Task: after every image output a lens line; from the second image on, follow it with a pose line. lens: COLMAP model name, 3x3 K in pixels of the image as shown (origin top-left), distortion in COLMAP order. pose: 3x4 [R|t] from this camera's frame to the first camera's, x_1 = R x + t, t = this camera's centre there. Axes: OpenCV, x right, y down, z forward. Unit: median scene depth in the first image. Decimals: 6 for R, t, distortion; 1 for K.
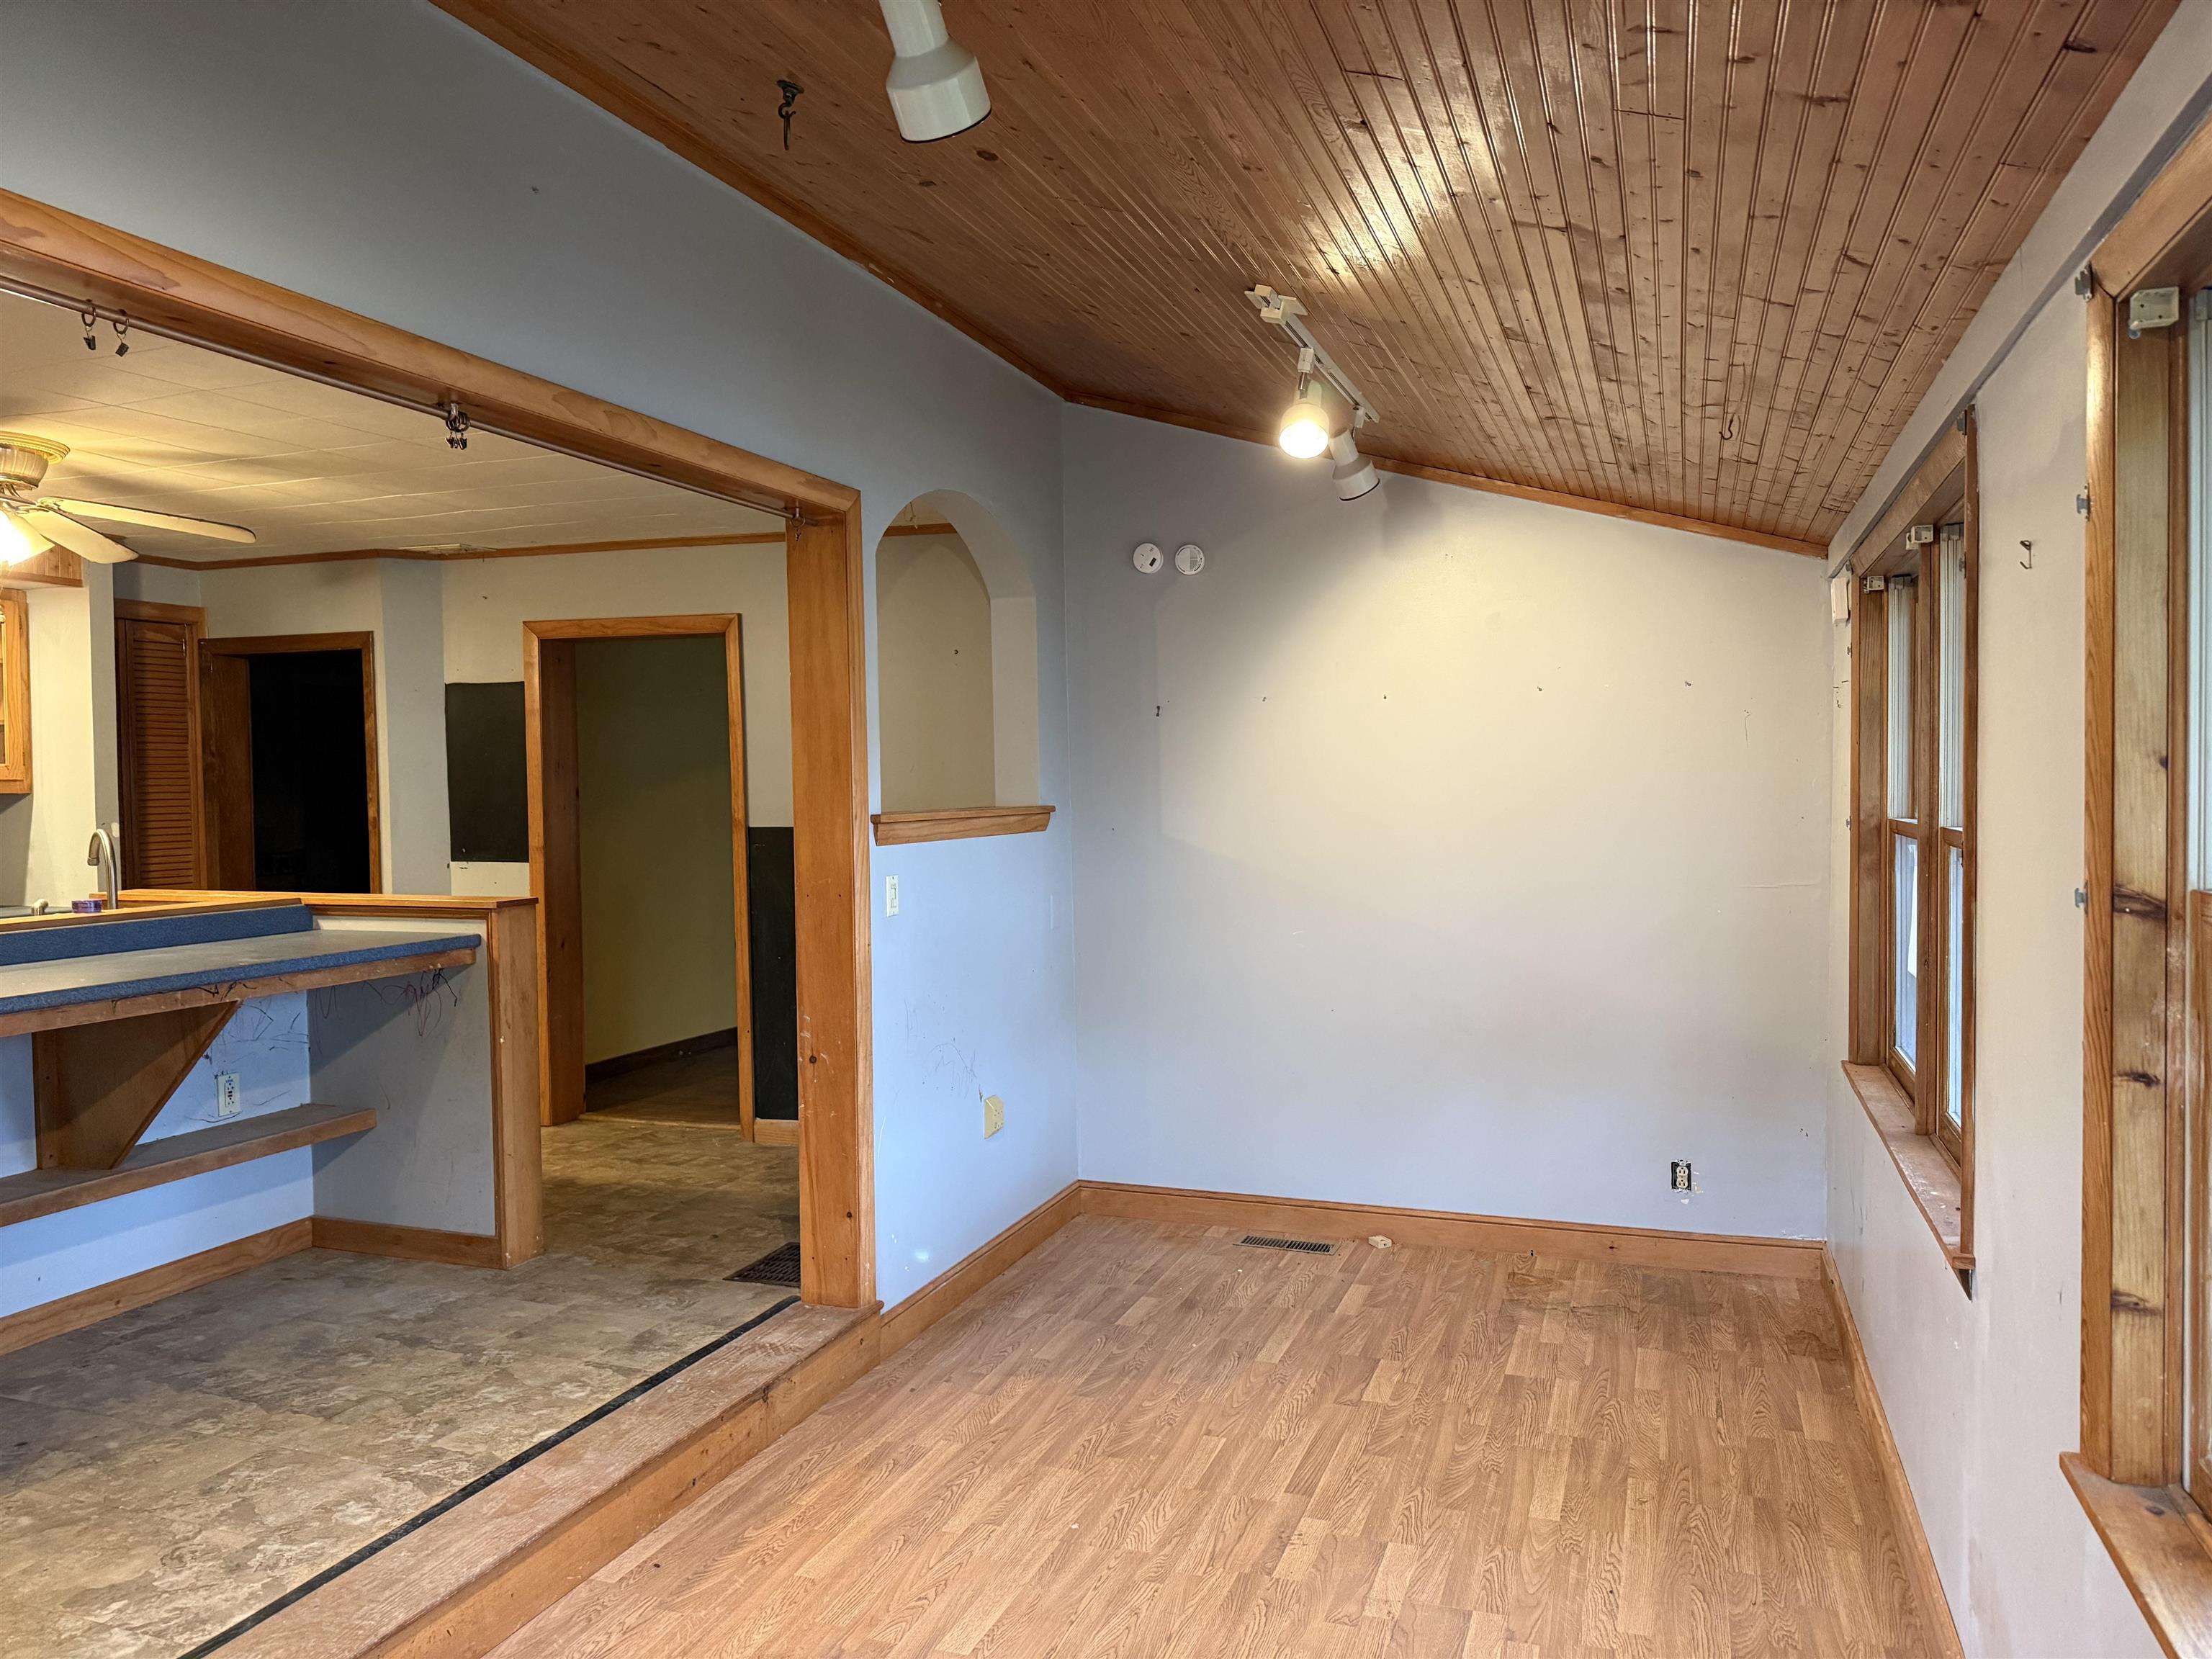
lens RADIAL K [[1549.2, 0, 1114.5], [0, 1549.2, 849.3], [0, 0, 1]] dist [0.159070, -0.245295]
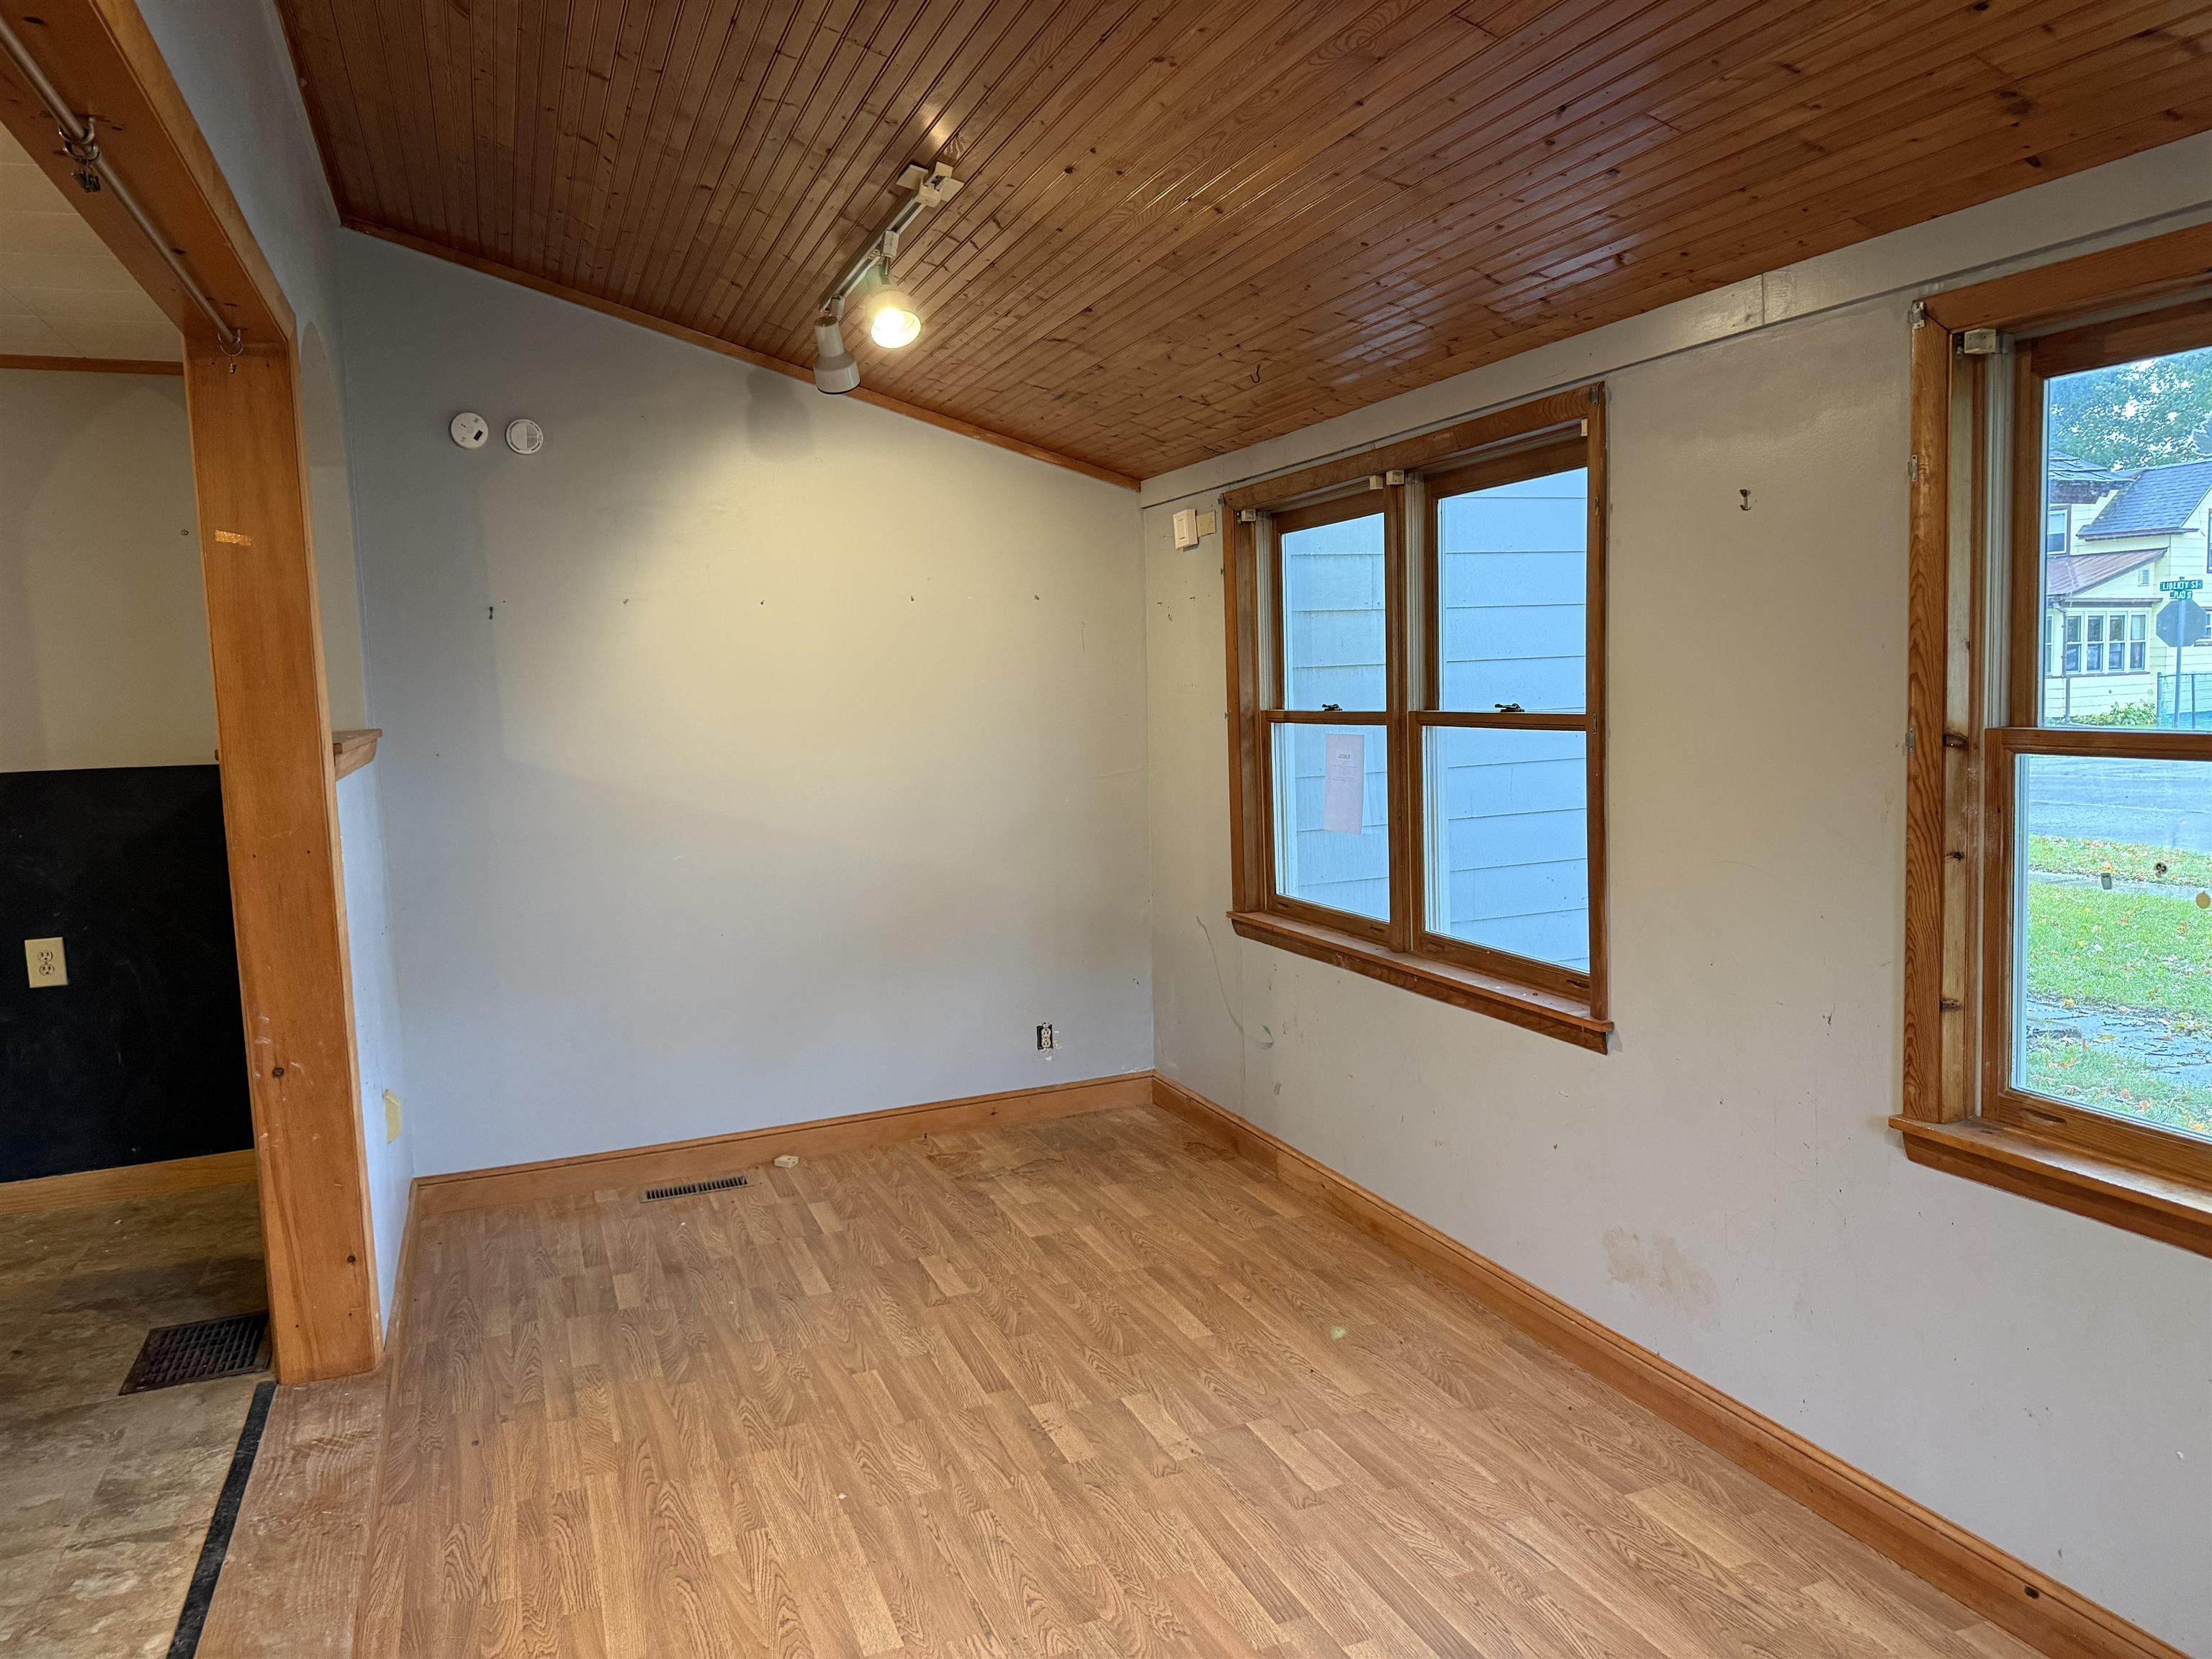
lens RADIAL K [[1567.5, 0, 1119.0], [0, 1567.5, 822.2], [0, 0, 1]] dist [-0.034887, 0.023520]
pose [[0.742773, -0.080122, 0.664732, -0.383973], [0.054616, 0.996756, 0.059114, -0.007578], [-0.667312, -0.007604, 0.744739, 0.174773]]
